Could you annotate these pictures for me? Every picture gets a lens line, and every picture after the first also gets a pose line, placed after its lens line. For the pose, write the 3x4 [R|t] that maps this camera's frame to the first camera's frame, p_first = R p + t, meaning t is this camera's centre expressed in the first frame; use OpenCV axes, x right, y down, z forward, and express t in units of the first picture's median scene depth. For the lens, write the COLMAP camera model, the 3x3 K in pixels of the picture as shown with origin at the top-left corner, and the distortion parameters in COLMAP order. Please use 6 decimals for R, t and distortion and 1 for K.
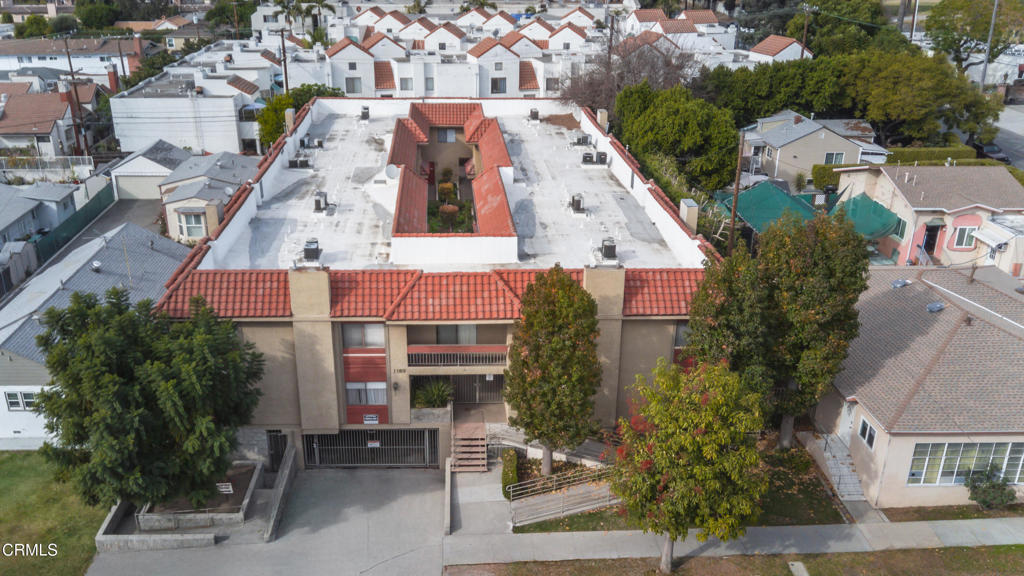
lens RADIAL K [[800.6, 0, 515.2], [0, 800.6, 319.8], [0, 0, 1]] dist [0.067072, -0.114671]
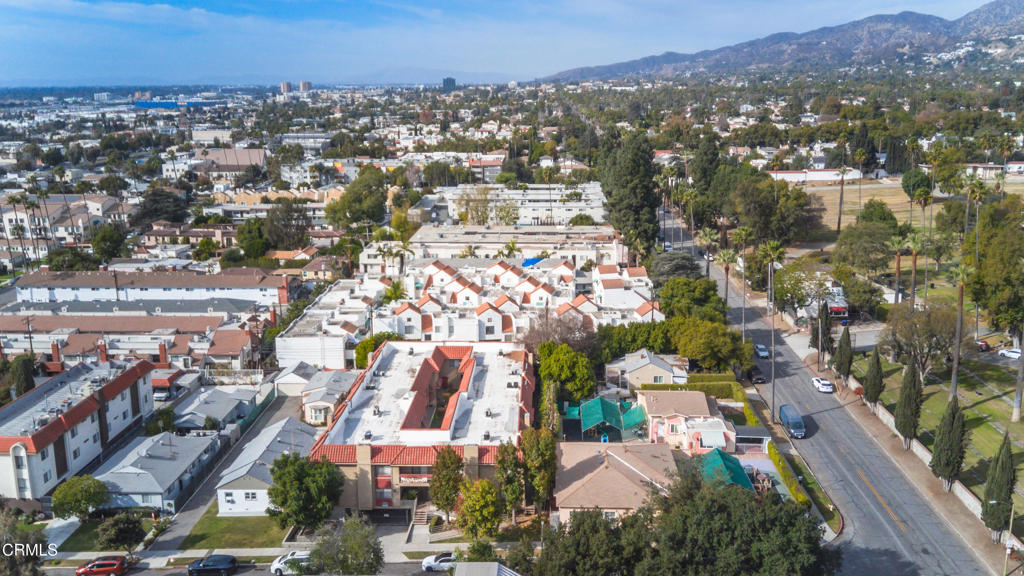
lens RADIAL K [[800.6, 0, 515.2], [0, 800.6, 319.8], [0, 0, 1]] dist [0.067072, -0.114671]
pose [[0.992757, -0.008560, -0.119832, 0.332618], [-0.013818, 0.982703, -0.184674, 0.008984], [0.119340, 0.184993, 0.975467, -0.951996]]
